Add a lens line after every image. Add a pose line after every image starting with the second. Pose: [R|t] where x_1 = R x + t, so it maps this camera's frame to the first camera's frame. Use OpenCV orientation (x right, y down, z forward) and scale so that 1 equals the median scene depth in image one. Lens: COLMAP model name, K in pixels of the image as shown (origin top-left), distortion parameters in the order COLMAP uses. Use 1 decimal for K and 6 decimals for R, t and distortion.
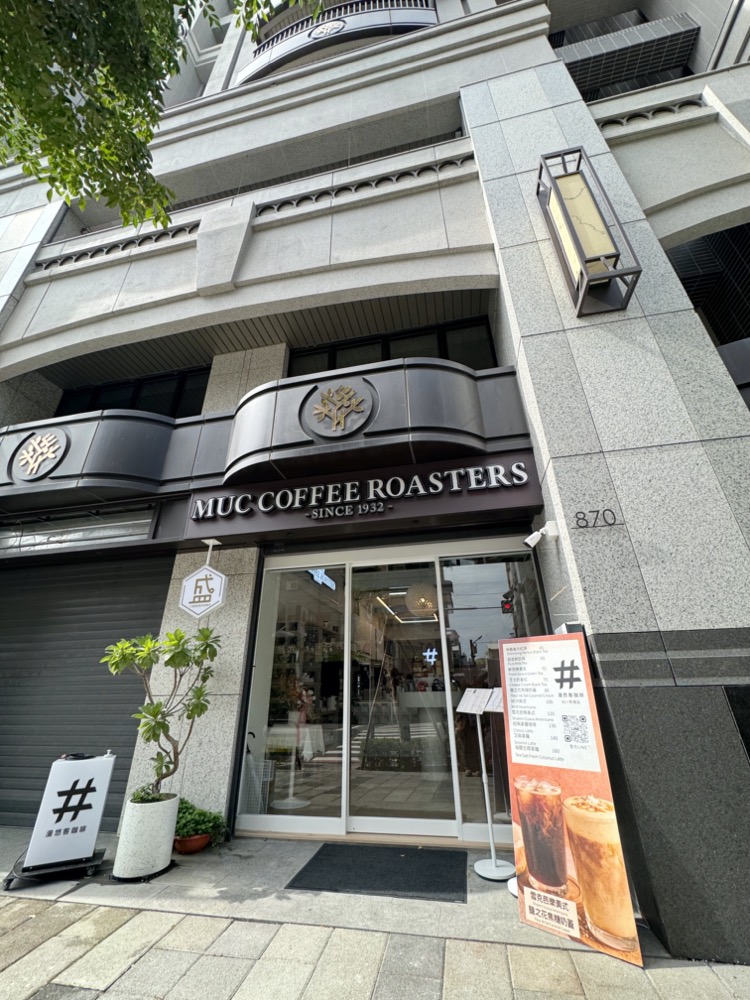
lens RADIAL K [[398.9, 0, 374.2], [0, 398.9, 498.1], [0, 0, 1]] dist [-0.002385, -0.000200]
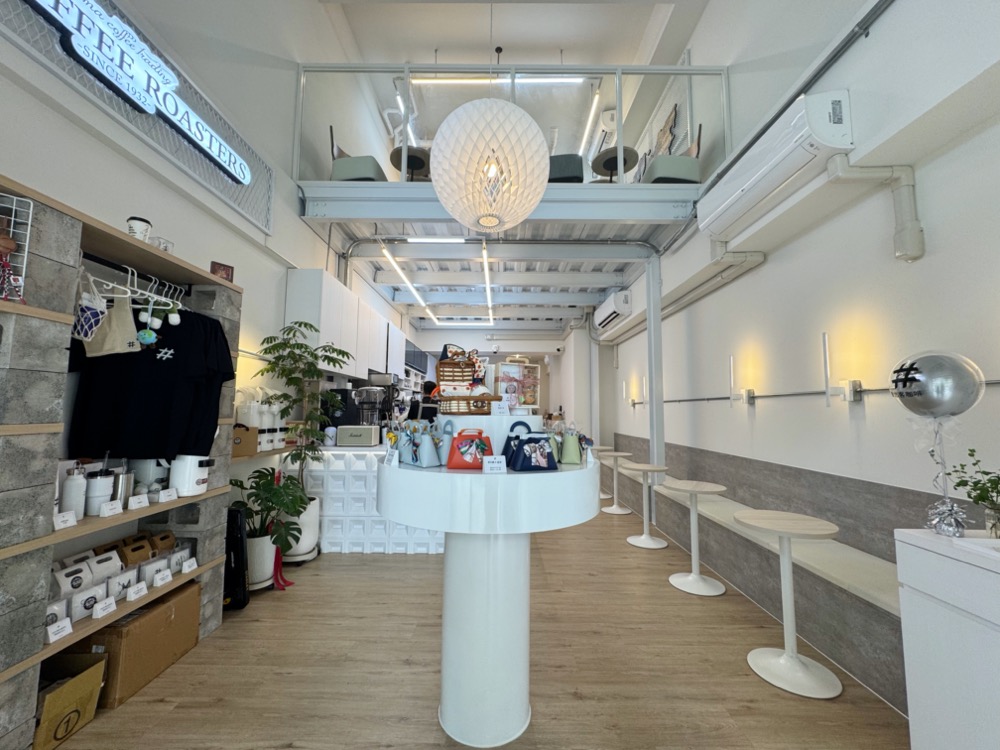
lens RADIAL K [[398.9, 0, 498.6], [0, 398.9, 373.3], [0, 0, 1]] dist [-0.002385, -0.000200]
pose [[0.979171, 0.042501, 0.198539, 0.082289], [-0.109789, 0.933392, 0.341652, 0.319310], [-0.170794, -0.356333, 0.918616, 0.738077]]
